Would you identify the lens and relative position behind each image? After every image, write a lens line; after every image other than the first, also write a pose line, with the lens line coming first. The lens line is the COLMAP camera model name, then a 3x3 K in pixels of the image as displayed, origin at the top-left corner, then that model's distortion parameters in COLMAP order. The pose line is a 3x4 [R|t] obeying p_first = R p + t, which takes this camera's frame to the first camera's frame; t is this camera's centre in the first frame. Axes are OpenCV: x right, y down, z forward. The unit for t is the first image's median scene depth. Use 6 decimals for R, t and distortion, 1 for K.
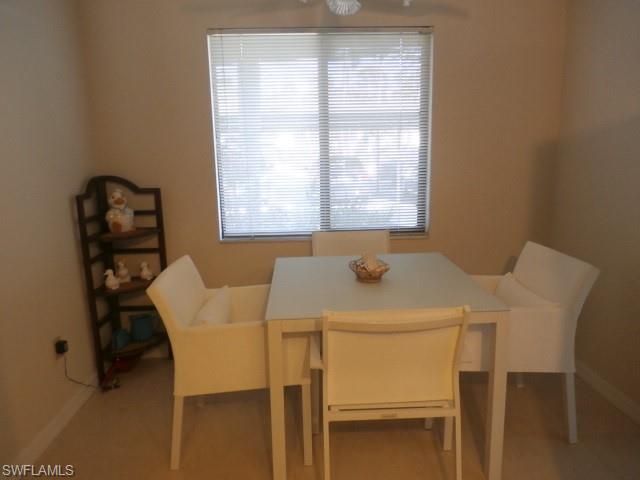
lens RADIAL K [[466.1, 0, 311.7], [0, 466.1, 247.2], [0, 0, 1]] dist [-0.003452, 0.007801]
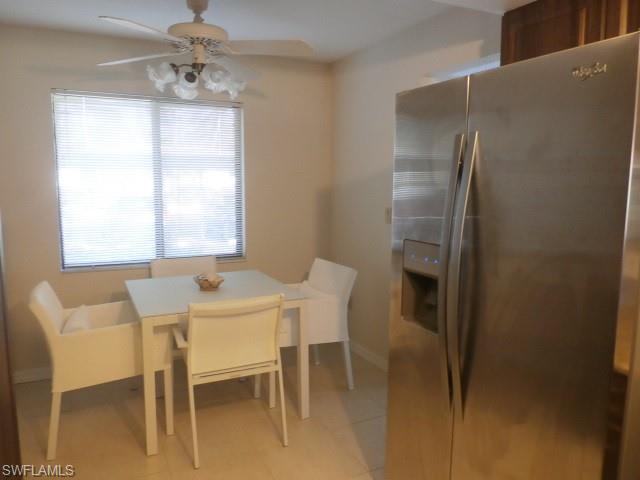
lens RADIAL K [[466.1, 0, 320.5], [0, 466.1, 241.0], [0, 0, 1]] dist [-0.003452, 0.007801]
pose [[0.903813, -0.022479, 0.427337, -0.160011], [0.063227, 0.994674, -0.081403, 0.062760], [-0.423231, 0.100593, 0.900420, -0.359107]]
